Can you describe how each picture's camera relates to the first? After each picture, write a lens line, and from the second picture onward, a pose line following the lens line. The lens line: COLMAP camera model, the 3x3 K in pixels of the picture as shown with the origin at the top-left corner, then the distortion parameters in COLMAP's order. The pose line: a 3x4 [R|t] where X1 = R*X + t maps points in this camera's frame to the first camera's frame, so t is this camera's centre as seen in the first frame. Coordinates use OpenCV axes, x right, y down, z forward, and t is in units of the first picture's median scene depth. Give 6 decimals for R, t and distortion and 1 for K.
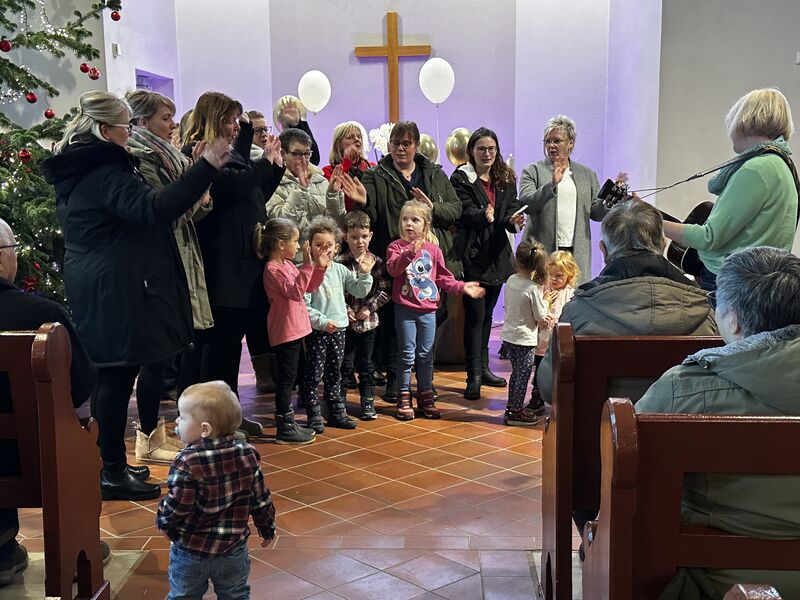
lens RADIAL K [[1038.8, 0, 402.4], [0, 1038.8, 298.4], [0, 0, 1]] dist [0.197250, 0.000000]
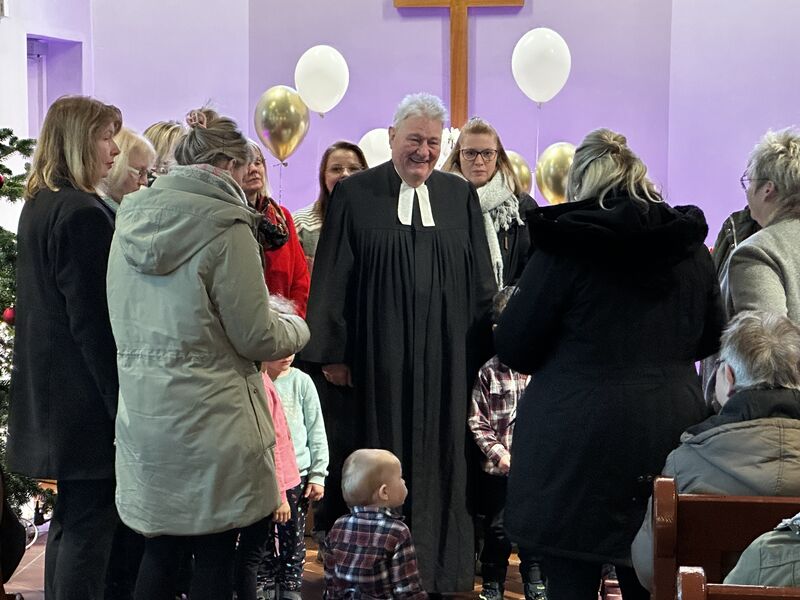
lens RADIAL K [[2245.6, 0, 399.0], [0, 2245.6, 301.0], [0, 0, 1]] dist [0.409796, 0.000000]
pose [[0.999095, 0.008139, -0.041745, 0.014674], [-0.010392, 0.998484, -0.054051, -0.006312], [0.041242, 0.054435, 0.997665, -0.292007]]
